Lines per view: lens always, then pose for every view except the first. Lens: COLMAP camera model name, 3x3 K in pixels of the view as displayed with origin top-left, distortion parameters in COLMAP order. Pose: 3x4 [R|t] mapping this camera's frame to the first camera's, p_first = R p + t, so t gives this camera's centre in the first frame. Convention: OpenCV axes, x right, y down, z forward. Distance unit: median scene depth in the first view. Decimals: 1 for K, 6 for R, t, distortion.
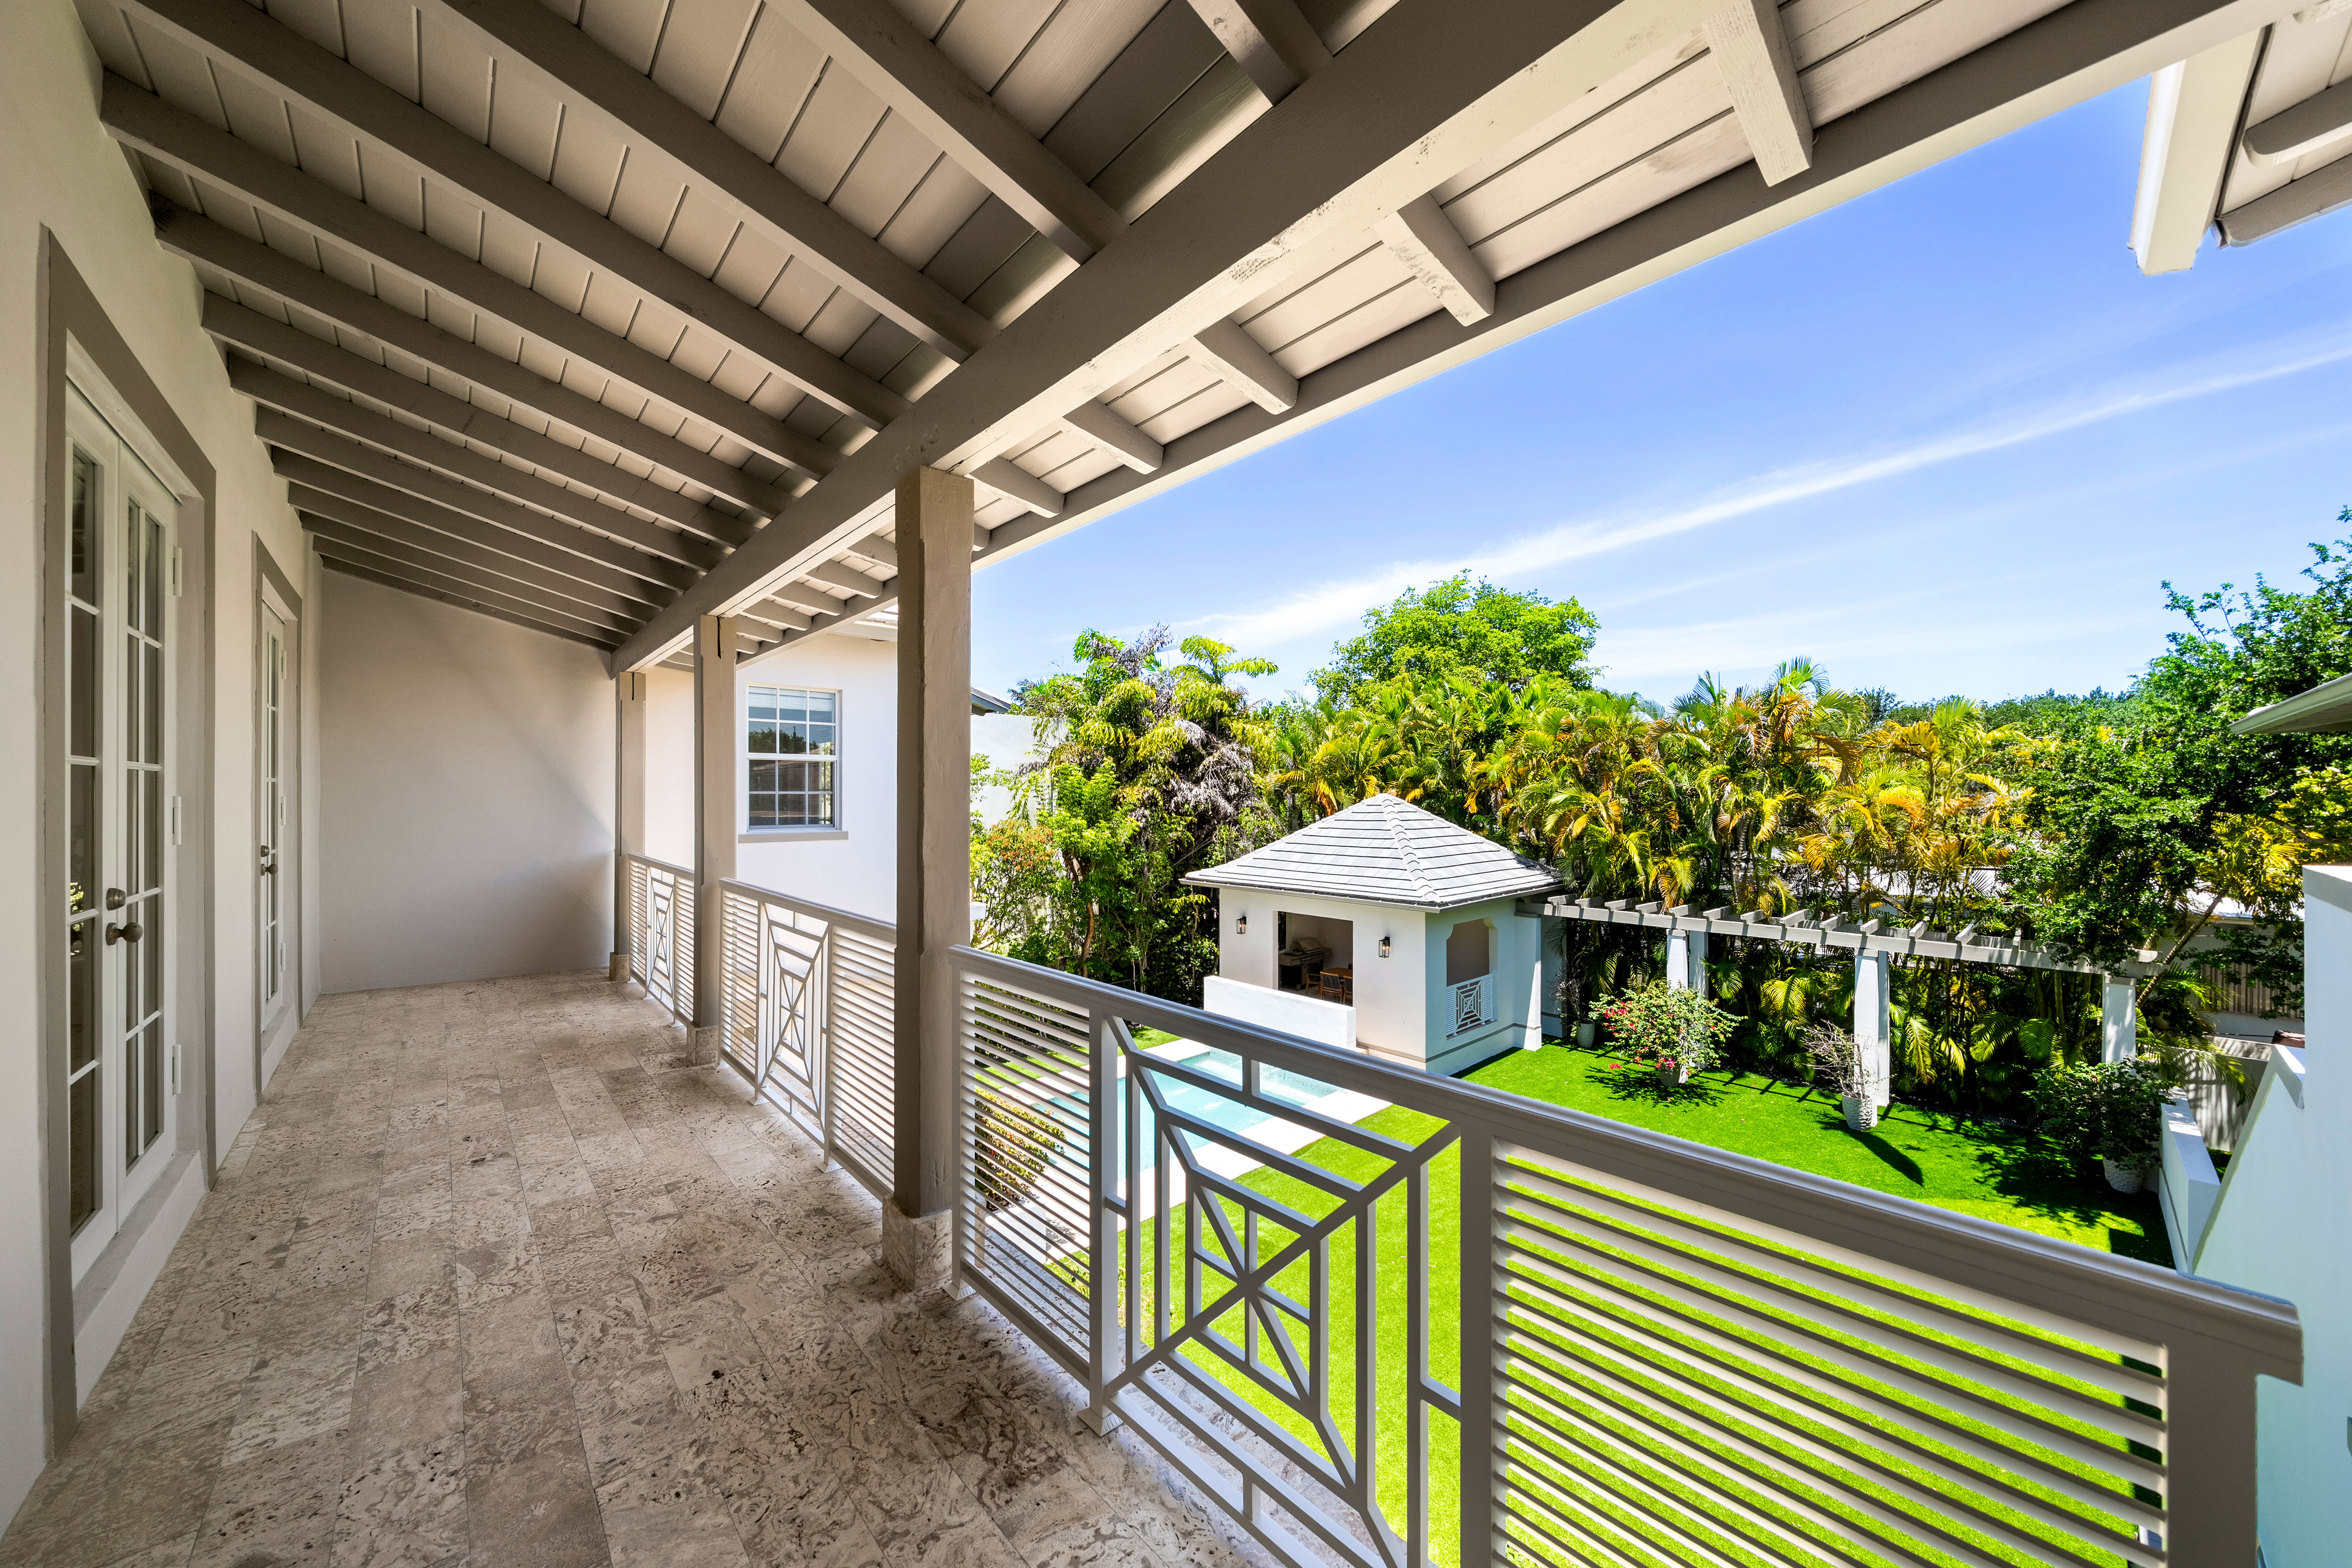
lens RADIAL K [[802.3, 0, 1197.1], [0, 802.3, 791.0], [0, 0, 1]] dist [-0.004702, 0.000156]
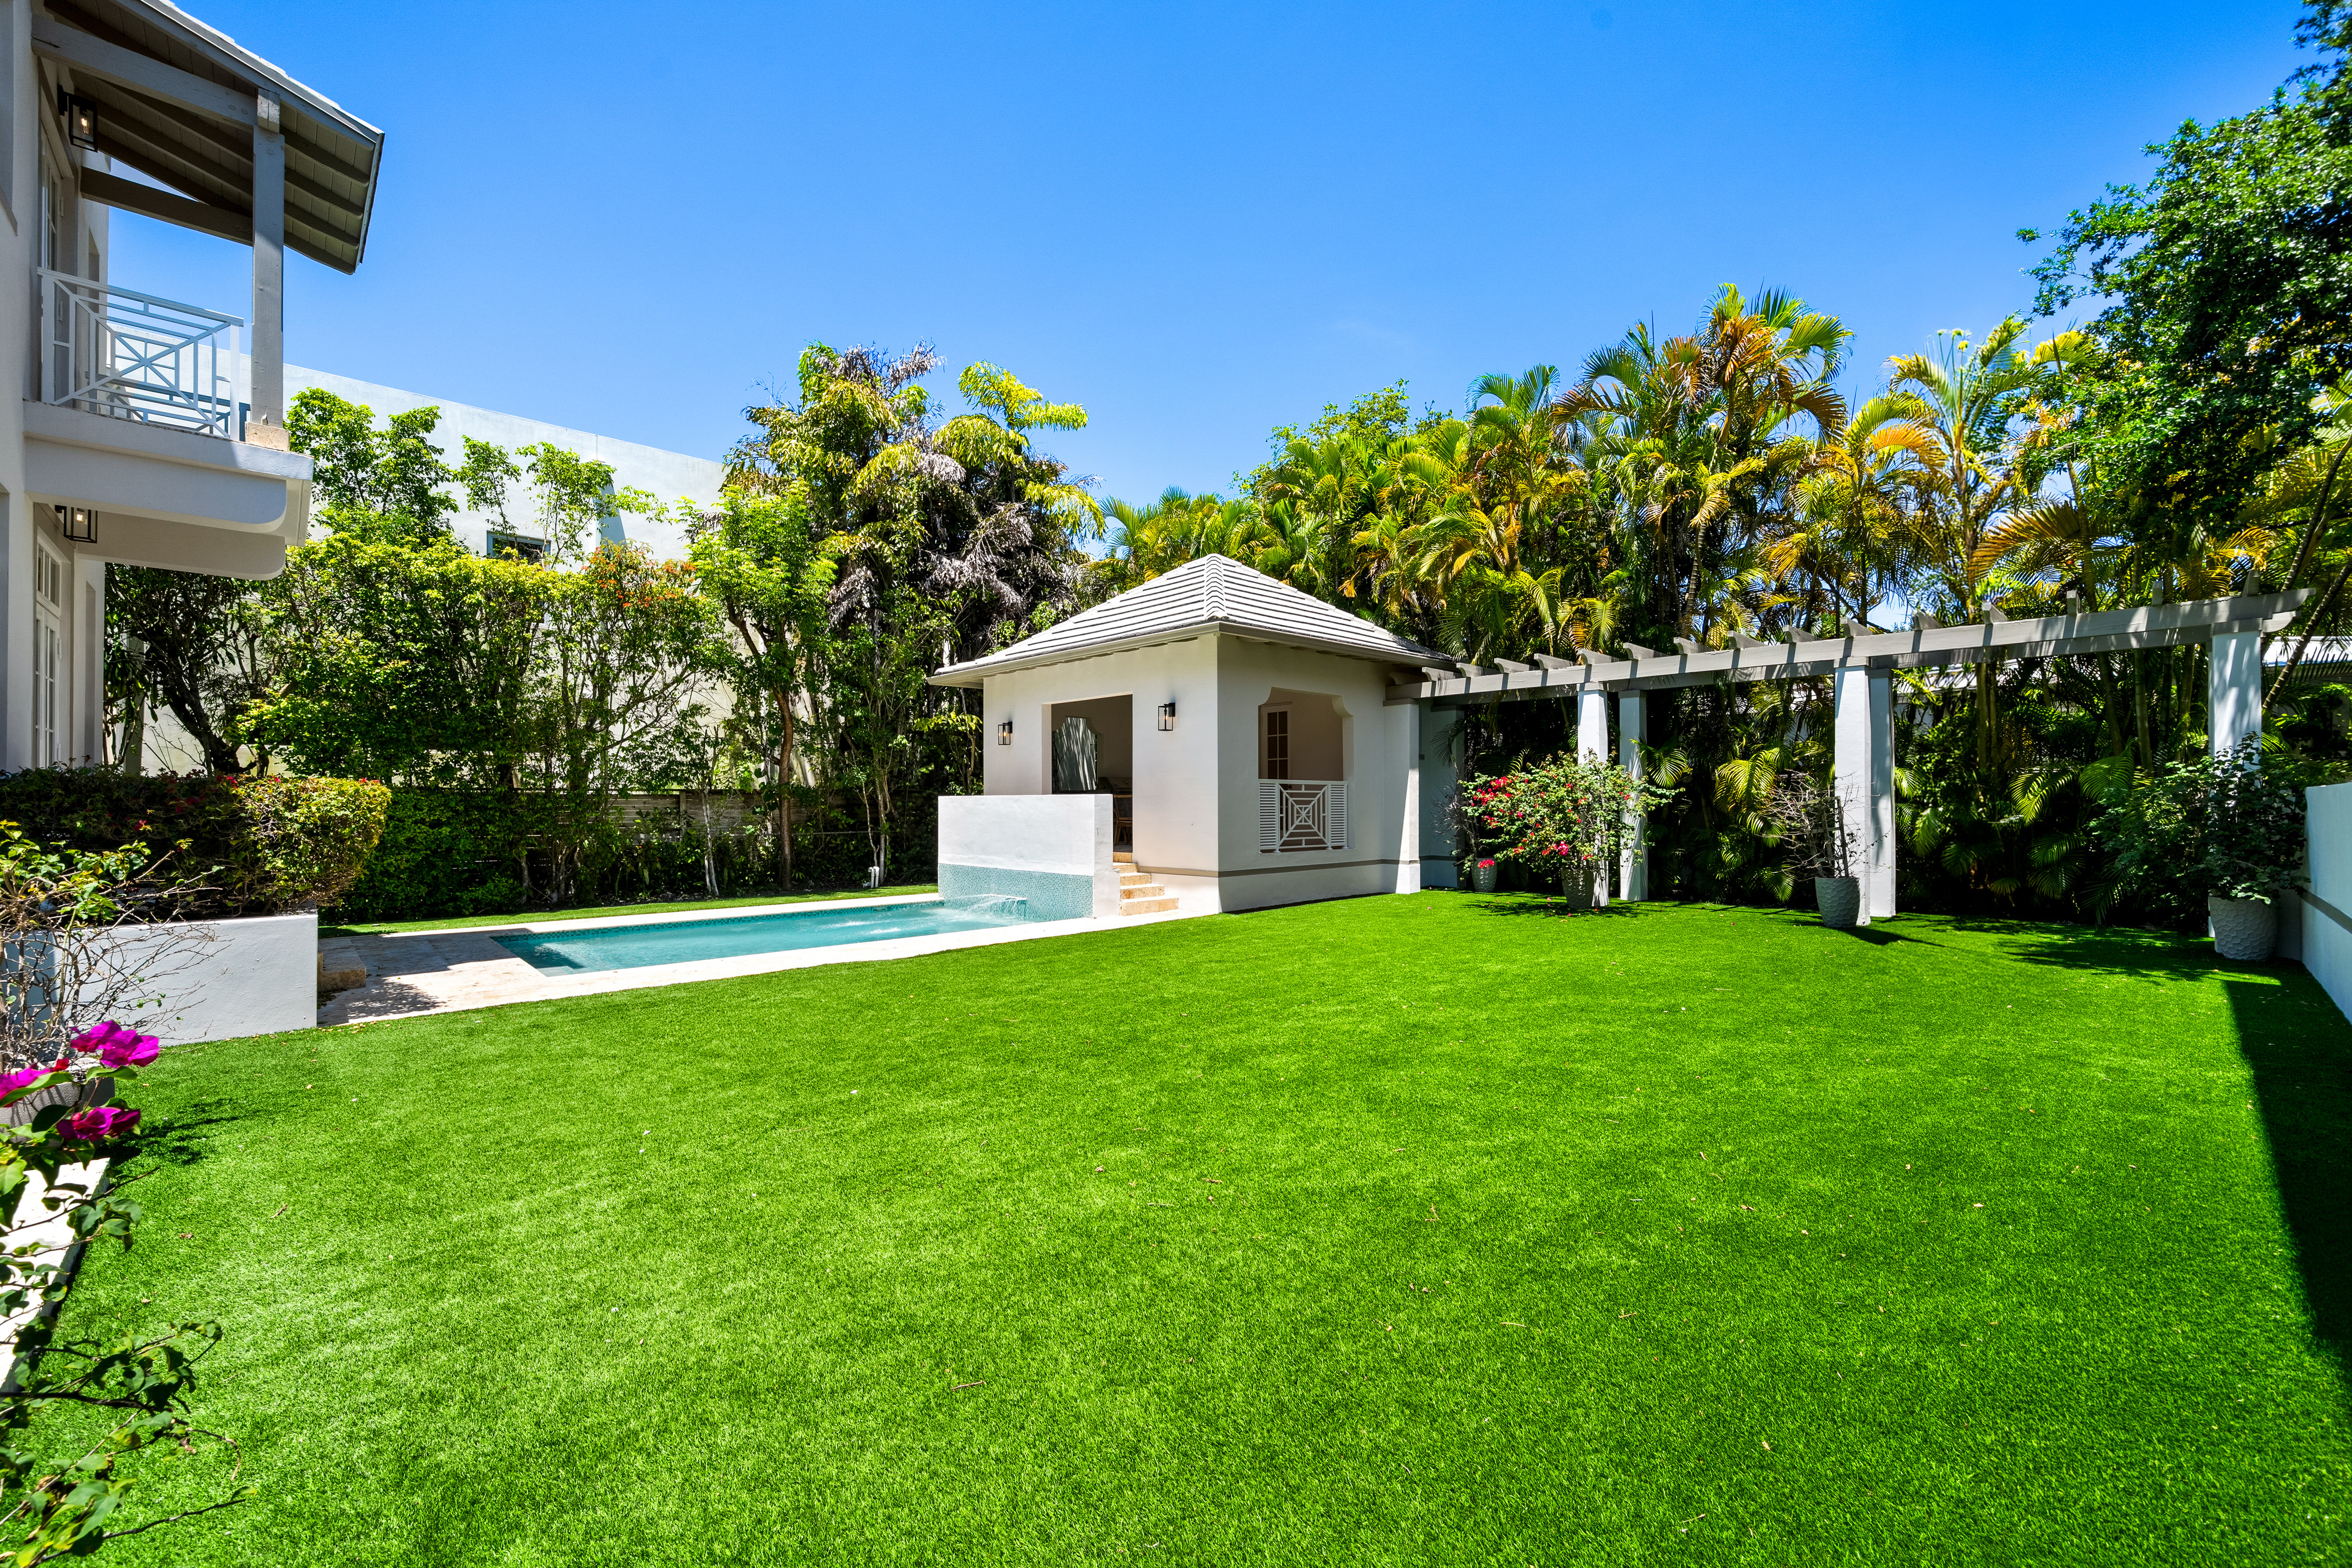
lens RADIAL K [[922.0, 0, 1199.1], [0, 922.0, 769.6], [0, 0, 1]] dist [-0.001730, 0.000026]
pose [[0.999474, 0.000755, 0.032424, 0.244310], [-0.000042, 0.999759, -0.021967, 0.267557], [-0.032433, 0.021955, 0.999233, 0.233233]]
